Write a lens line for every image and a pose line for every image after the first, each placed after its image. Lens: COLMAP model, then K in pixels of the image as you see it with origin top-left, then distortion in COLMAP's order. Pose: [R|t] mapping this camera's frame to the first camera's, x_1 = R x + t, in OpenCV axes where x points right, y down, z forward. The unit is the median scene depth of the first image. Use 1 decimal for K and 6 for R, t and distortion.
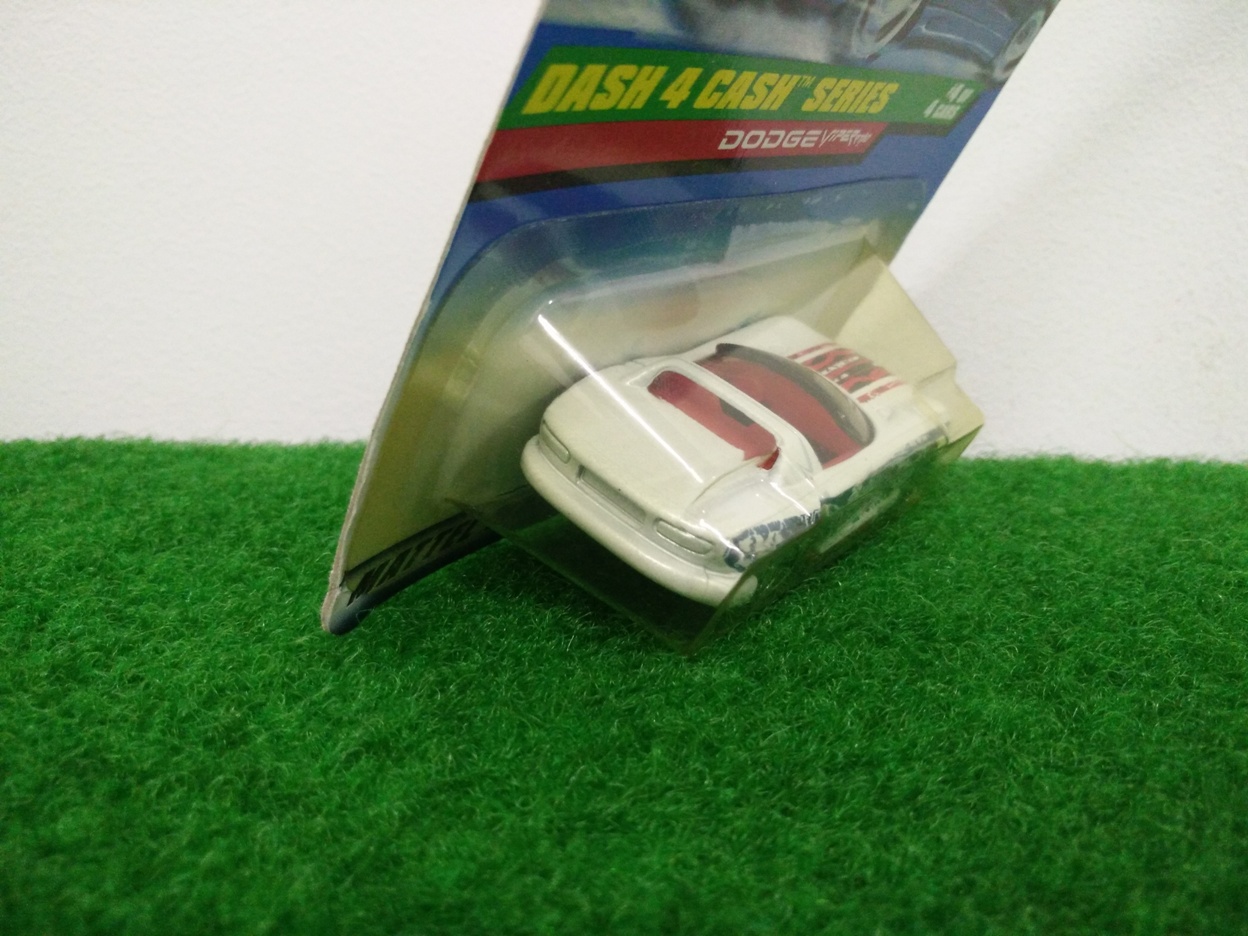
lens RADIAL K [[1070.8, 0, 624.0], [0, 1070.8, 468.0], [0, 0, 1]] dist [-0.064501, 0.085223]
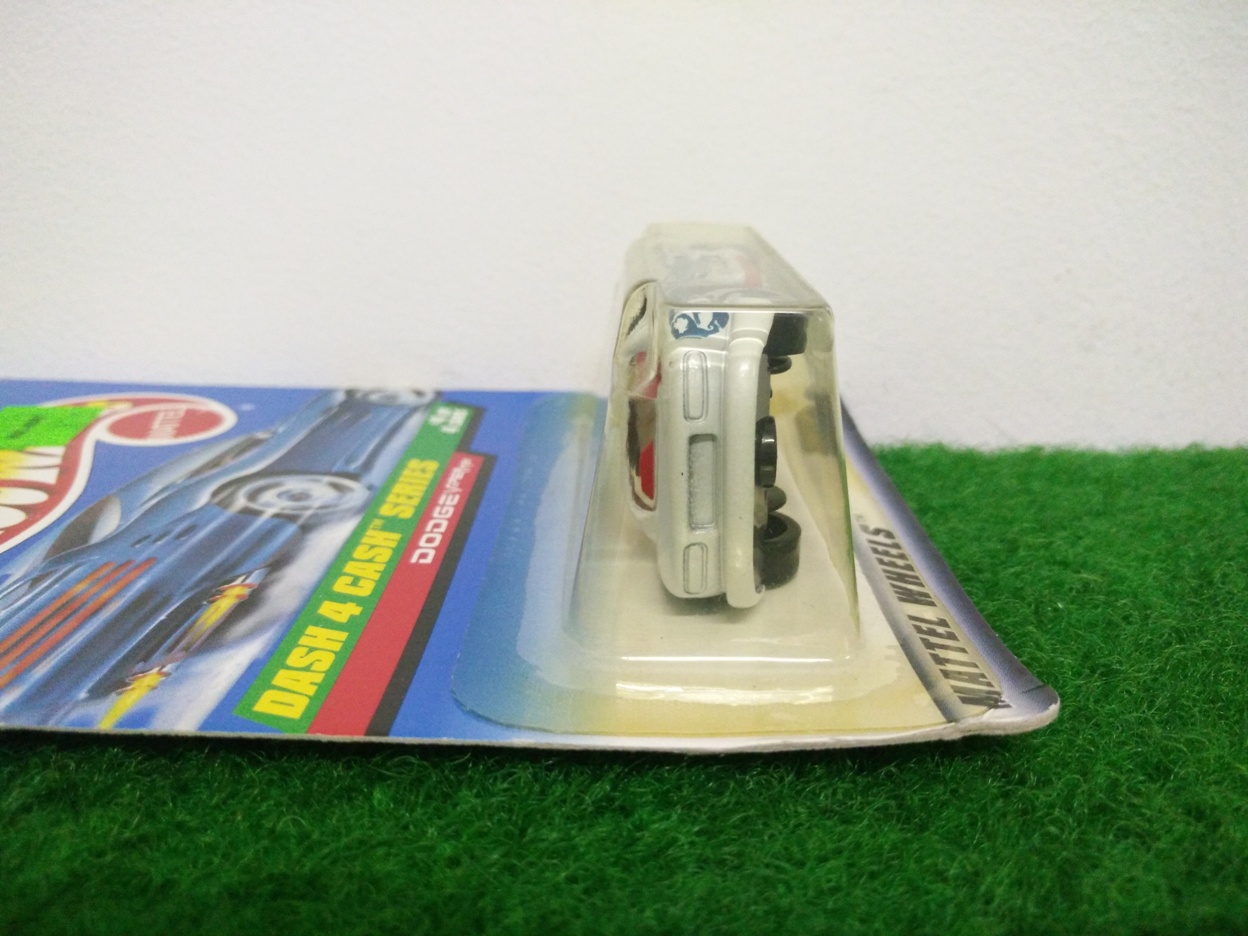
lens RADIAL K [[1070.8, 0, 624.0], [0, 1070.8, 468.0], [0, 0, 1]] dist [-0.064501, 0.085223]
pose [[0.999244, -0.001563, 0.038850, 0.127752], [0.000656, 0.999727, 0.023337, -0.015388], [-0.038876, -0.023294, 0.998973, 0.083208]]
